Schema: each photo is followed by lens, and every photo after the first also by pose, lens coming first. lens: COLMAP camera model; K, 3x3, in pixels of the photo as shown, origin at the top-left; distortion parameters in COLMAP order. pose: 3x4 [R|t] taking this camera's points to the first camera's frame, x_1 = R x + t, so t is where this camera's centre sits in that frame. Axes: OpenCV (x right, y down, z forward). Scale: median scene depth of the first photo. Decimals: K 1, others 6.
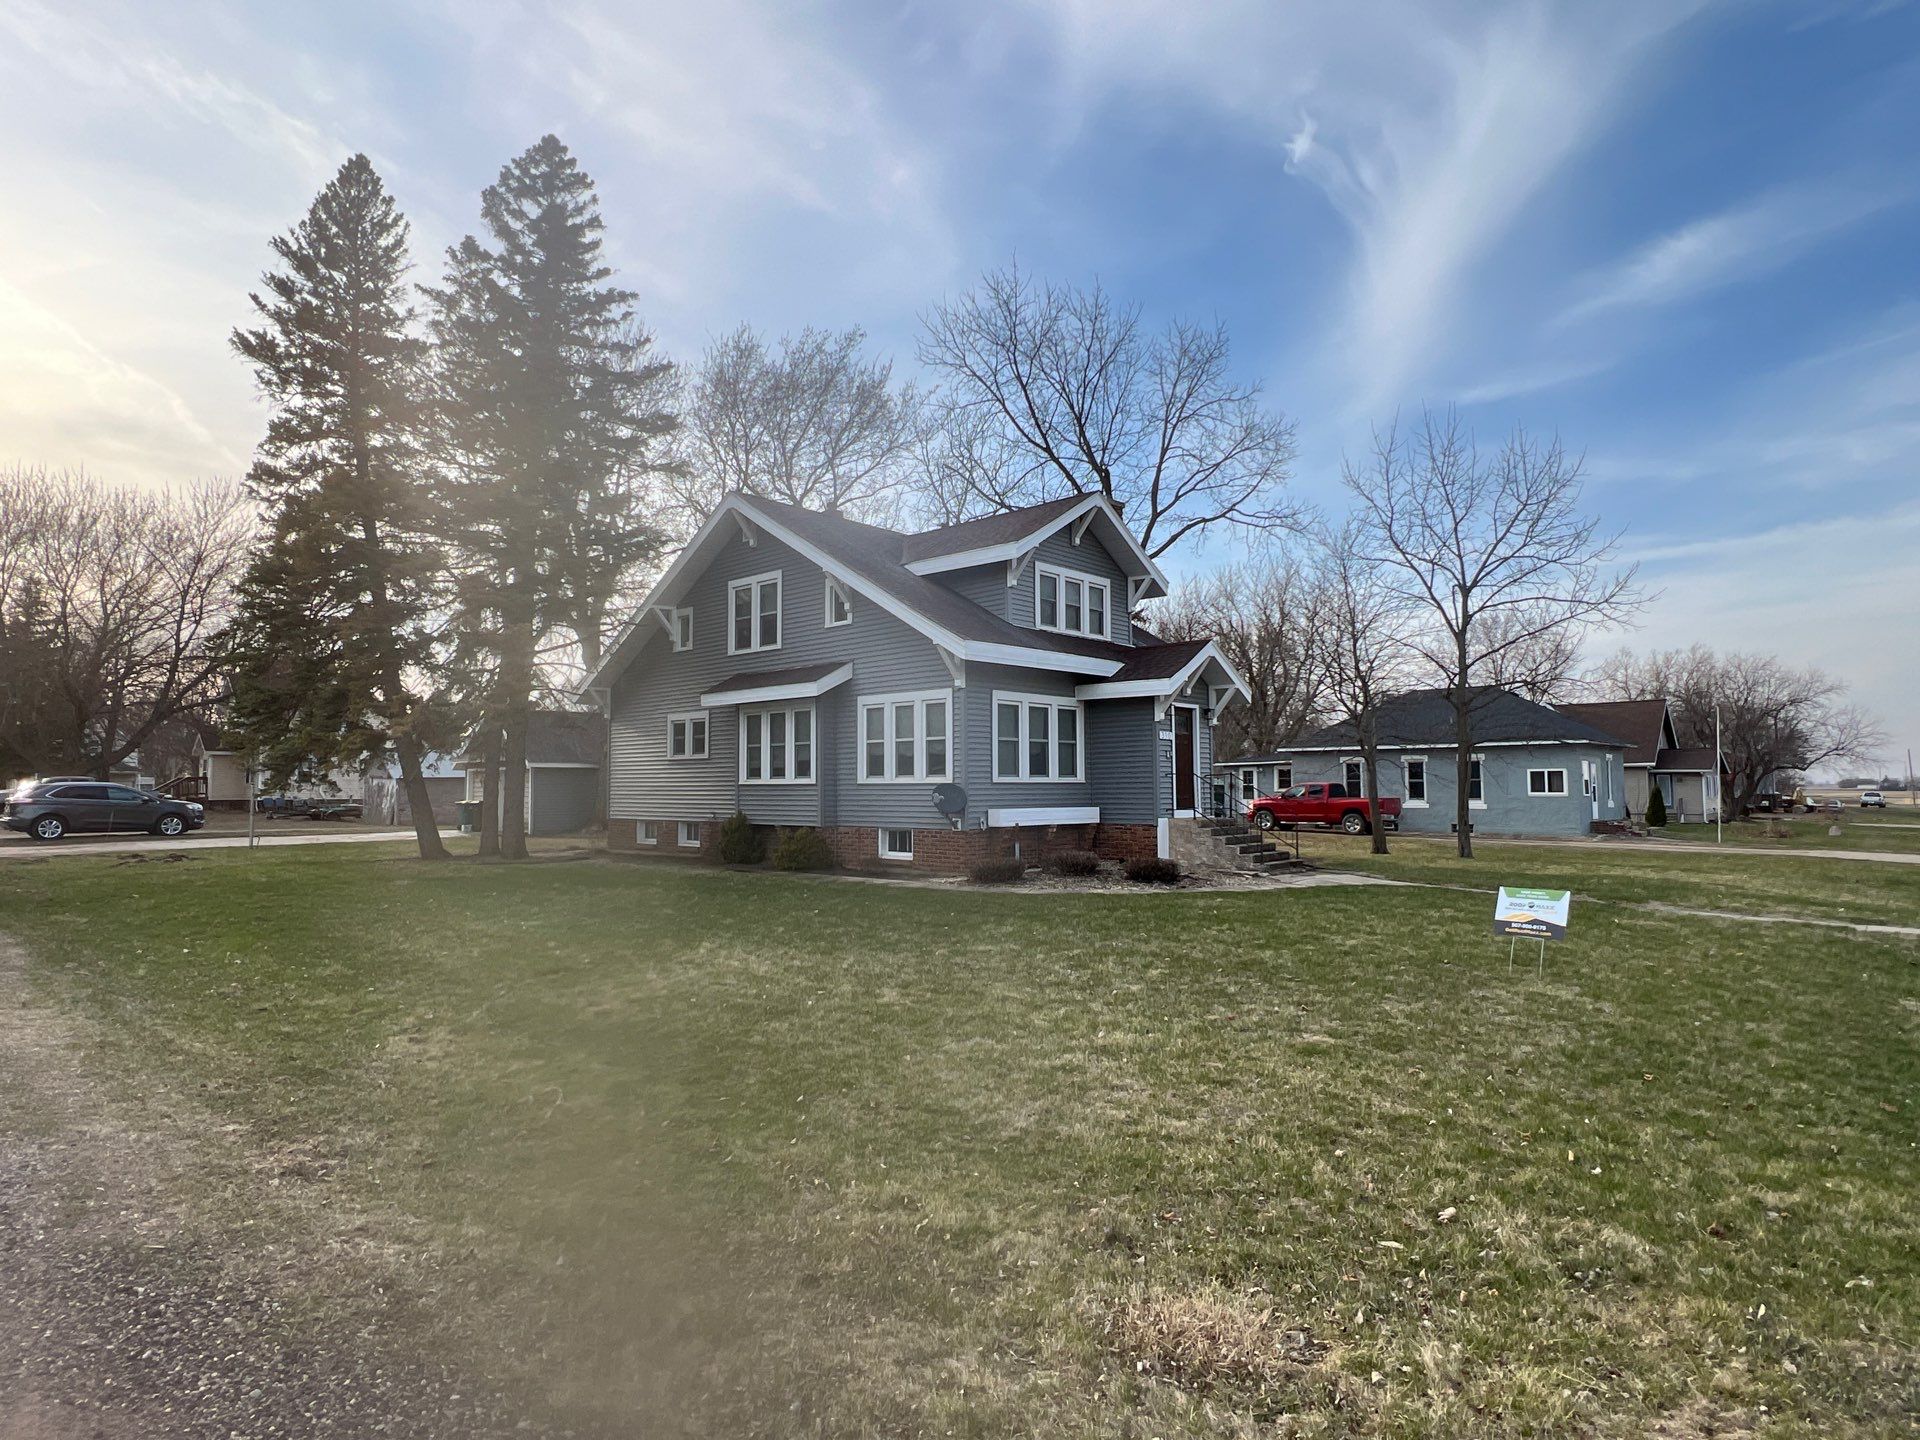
lens RADIAL K [[1134.6, 0, 965.4], [0, 1134.6, 717.7], [0, 0, 1]] dist [0.003123, -0.004552]
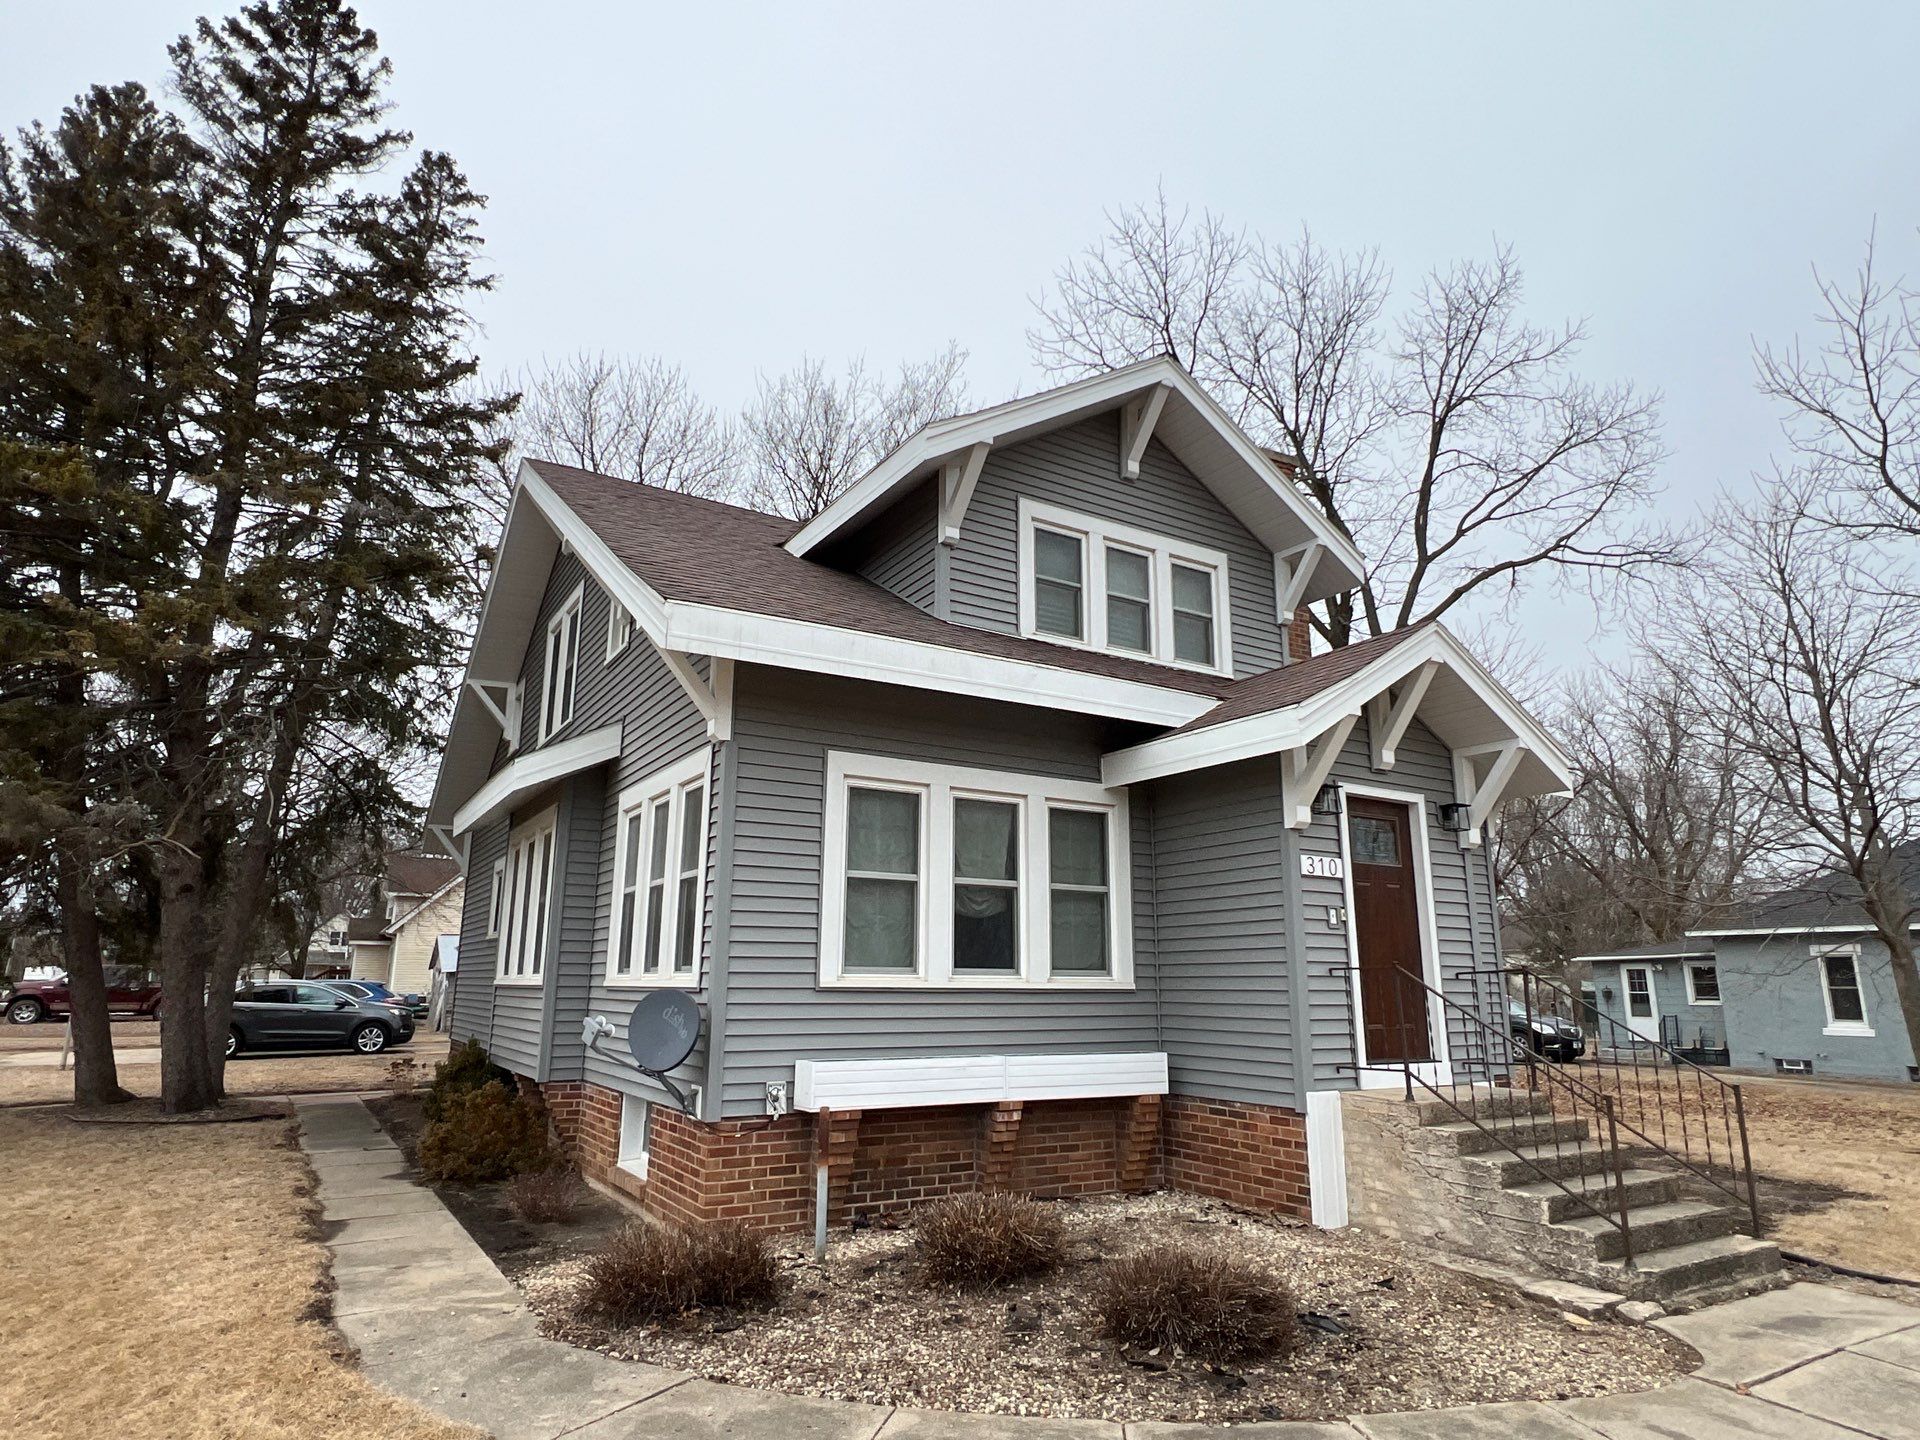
lens RADIAL K [[1134.6, 0, 964.8], [0, 1134.6, 721.3], [0, 0, 1]] dist [0.003123, -0.004552]
pose [[0.955984, -0.056553, -0.287919, 0.170696], [0.007634, 0.985712, -0.168266, 0.030384], [0.293321, 0.158662, 0.942756, 0.579674]]
